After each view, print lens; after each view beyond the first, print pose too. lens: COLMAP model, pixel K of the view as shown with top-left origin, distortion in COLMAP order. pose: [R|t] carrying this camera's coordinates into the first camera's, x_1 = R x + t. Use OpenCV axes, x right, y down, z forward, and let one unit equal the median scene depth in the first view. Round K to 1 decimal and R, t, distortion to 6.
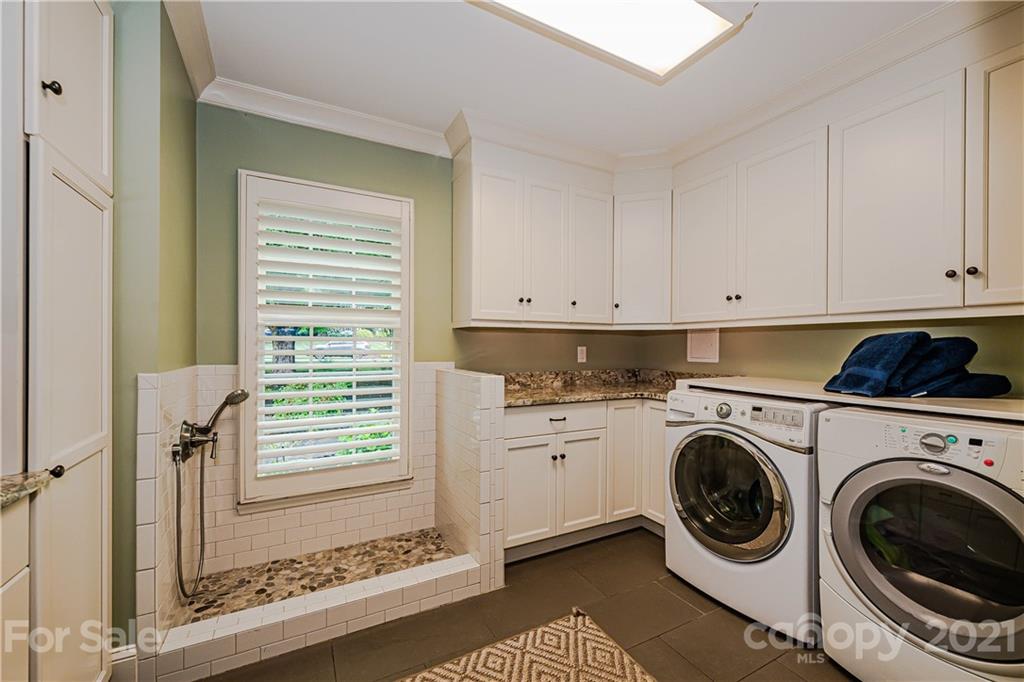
lens RADIAL K [[405.2, 0, 512.2], [0, 405.2, 345.7], [0, 0, 1]] dist [0.009616, -0.000907]
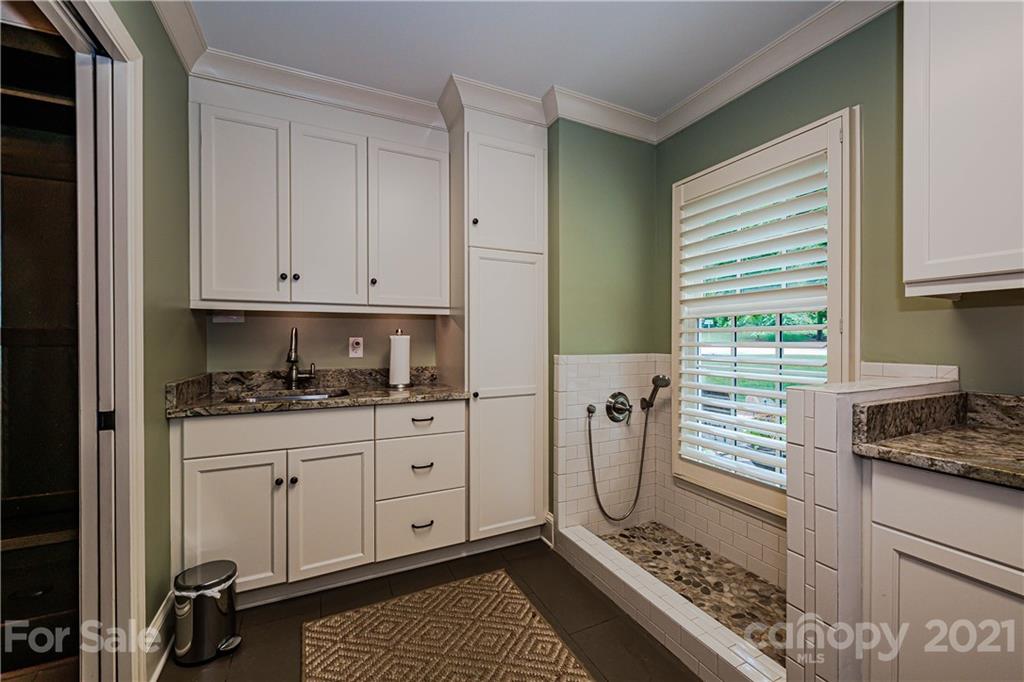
lens RADIAL K [[405.2, 0, 512.1], [0, 405.2, 343.6], [0, 0, 1]] dist [0.009616, -0.000907]
pose [[-0.023307, 0.004748, -0.999717, 0.479167], [0.000472, 0.999989, 0.004738, 0.011543], [0.999728, -0.000362, -0.023309, 0.566288]]
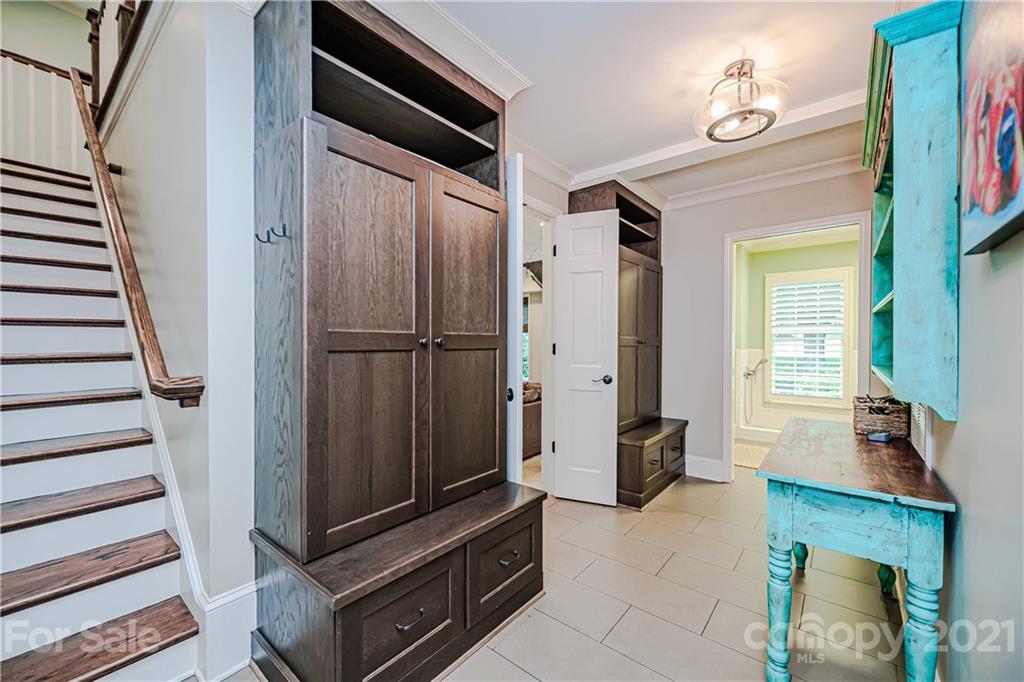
lens RADIAL K [[405.2, 0, 509.4], [0, 405.2, 345.9], [0, 0, 1]] dist [0.009616, -0.000907]
pose [[0.400028, 0.006640, -0.916479, 1.019717], [0.000103, 0.999973, 0.007289, 0.008427], [0.916503, -0.003011, 0.400017, -1.482114]]
